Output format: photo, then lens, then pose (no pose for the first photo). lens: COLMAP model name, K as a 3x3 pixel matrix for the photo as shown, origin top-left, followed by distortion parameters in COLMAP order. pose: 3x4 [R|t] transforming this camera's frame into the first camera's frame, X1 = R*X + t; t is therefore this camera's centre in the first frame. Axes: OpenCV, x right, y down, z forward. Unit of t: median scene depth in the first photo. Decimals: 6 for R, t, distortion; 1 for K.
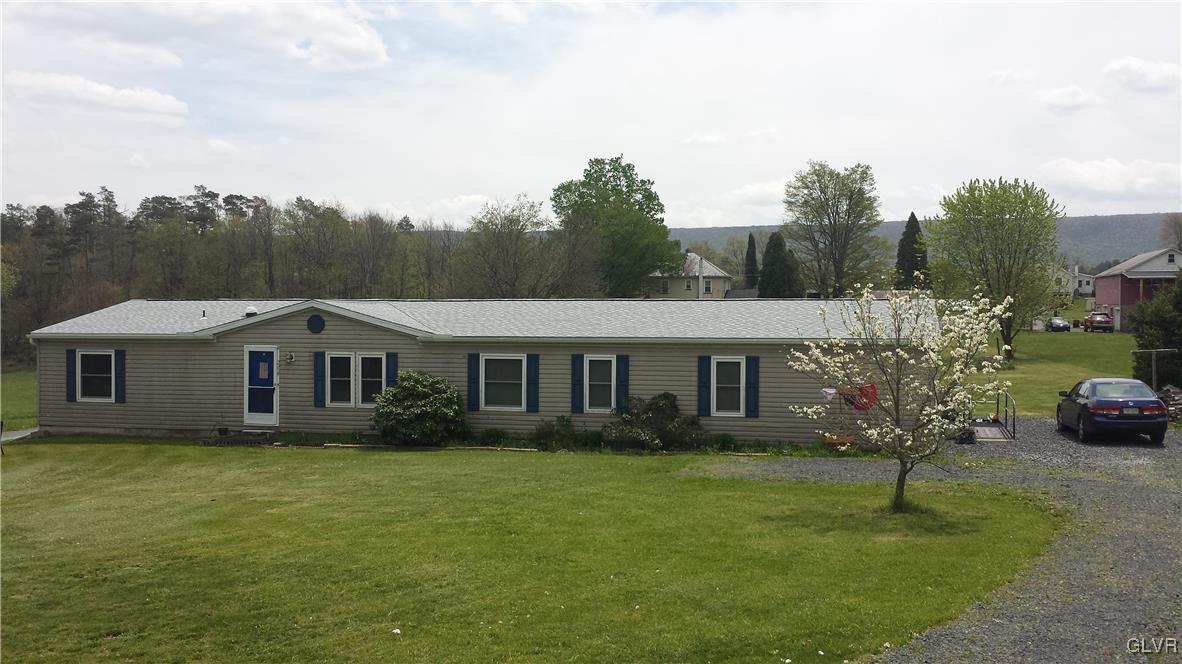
lens RADIAL K [[996.0, 0, 591.0], [0, 996.0, 332.0], [0, 0, 1]] dist [0.087801, 0.000905]
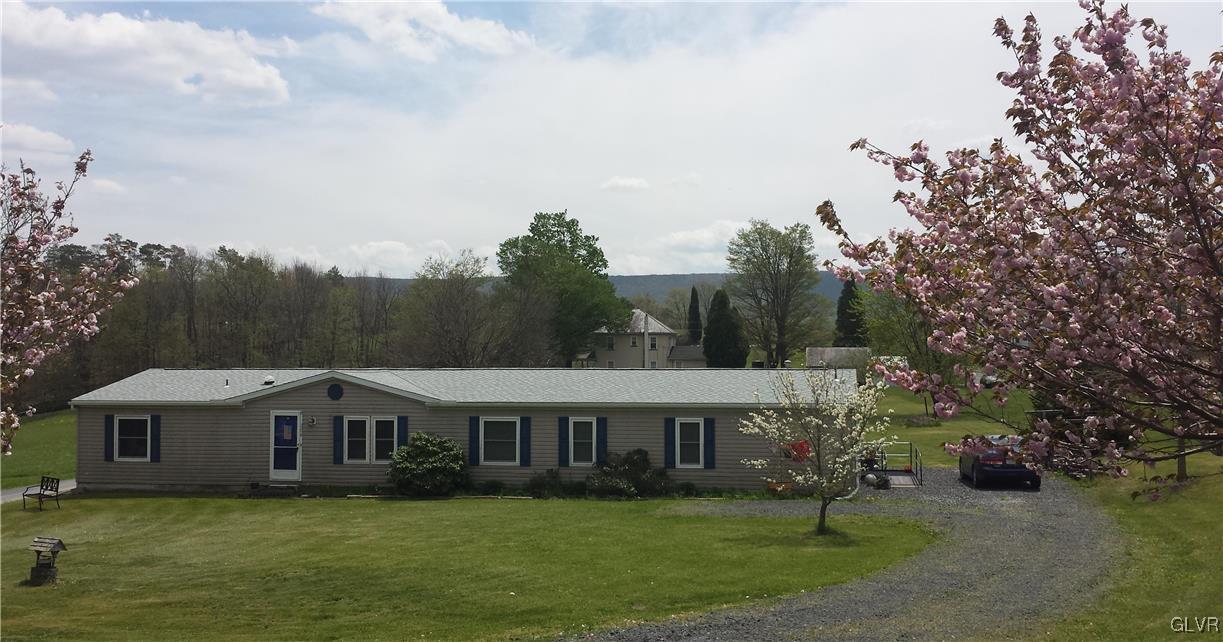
lens RADIAL K [[1039.4, 0, 611.5], [0, 1039.4, 321.0], [0, 0, 1]] dist [0.062200, -0.004352]
pose [[0.996793, 0.002586, 0.079986, -0.052630], [0.002475, 0.998004, -0.063106, -0.012526], [-0.079990, 0.063101, 0.994796, -0.231256]]
